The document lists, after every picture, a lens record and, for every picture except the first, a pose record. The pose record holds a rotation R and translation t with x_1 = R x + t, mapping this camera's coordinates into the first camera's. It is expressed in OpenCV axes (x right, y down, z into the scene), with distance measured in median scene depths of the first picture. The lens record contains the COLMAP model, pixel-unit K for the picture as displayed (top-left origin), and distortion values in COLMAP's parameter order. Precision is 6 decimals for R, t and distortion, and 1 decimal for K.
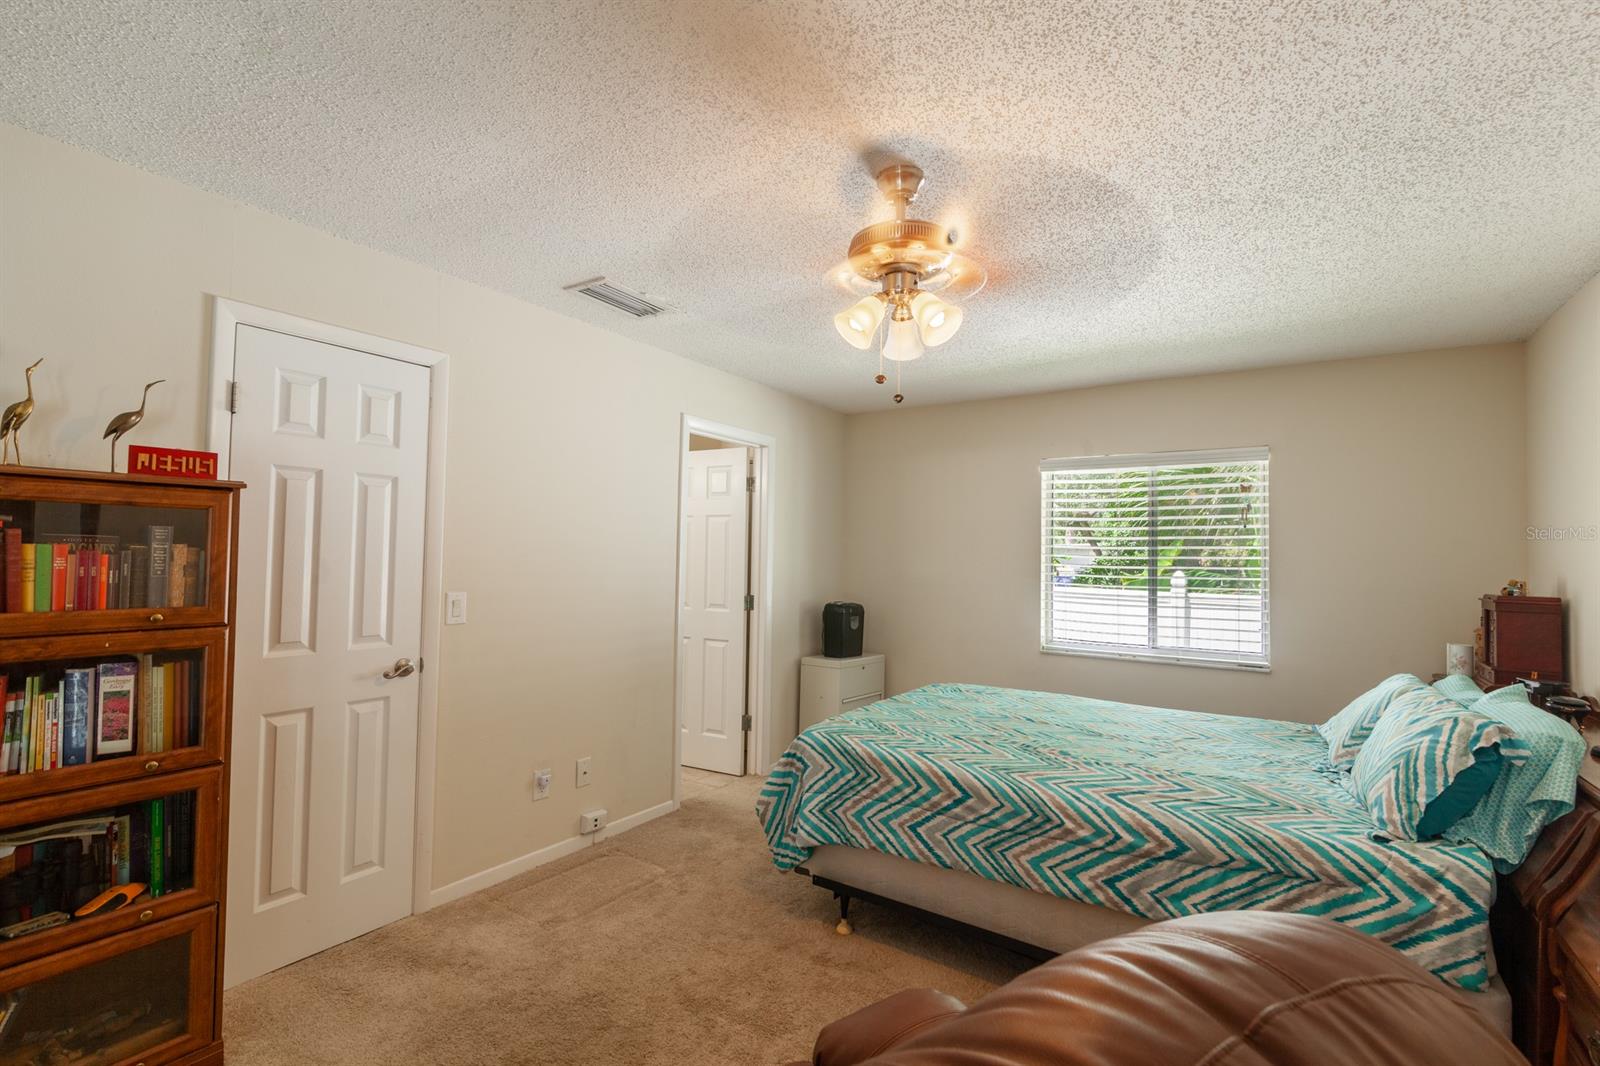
lens RADIAL K [[737.6, 0, 800.0], [0, 737.6, 533.0], [0, 0, 1]] dist [0.001120, -0.000744]
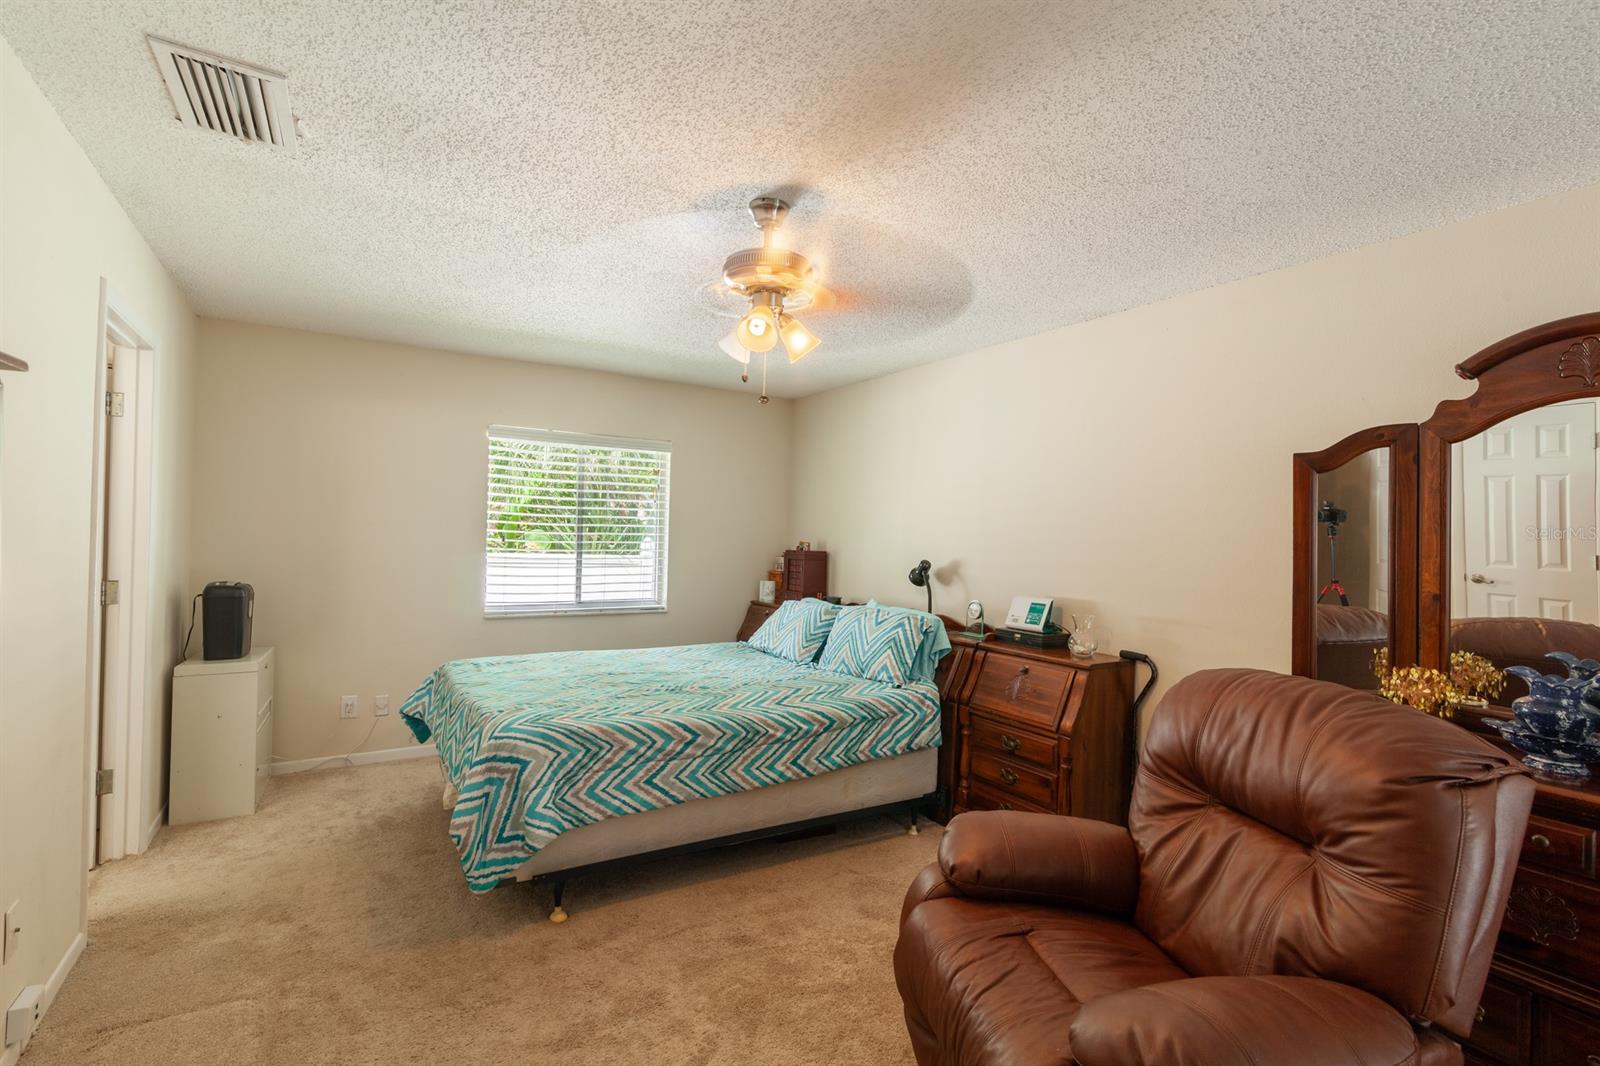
lens RADIAL K [[737.6, 0, 800.0], [0, 737.6, 533.0], [0, 0, 1]] dist [0.001120, -0.000744]
pose [[0.395004, -0.006580, 0.918656, -0.754615], [-0.049919, 0.998343, 0.028615, -0.006538], [-0.917322, -0.057161, 0.394022, 0.391481]]
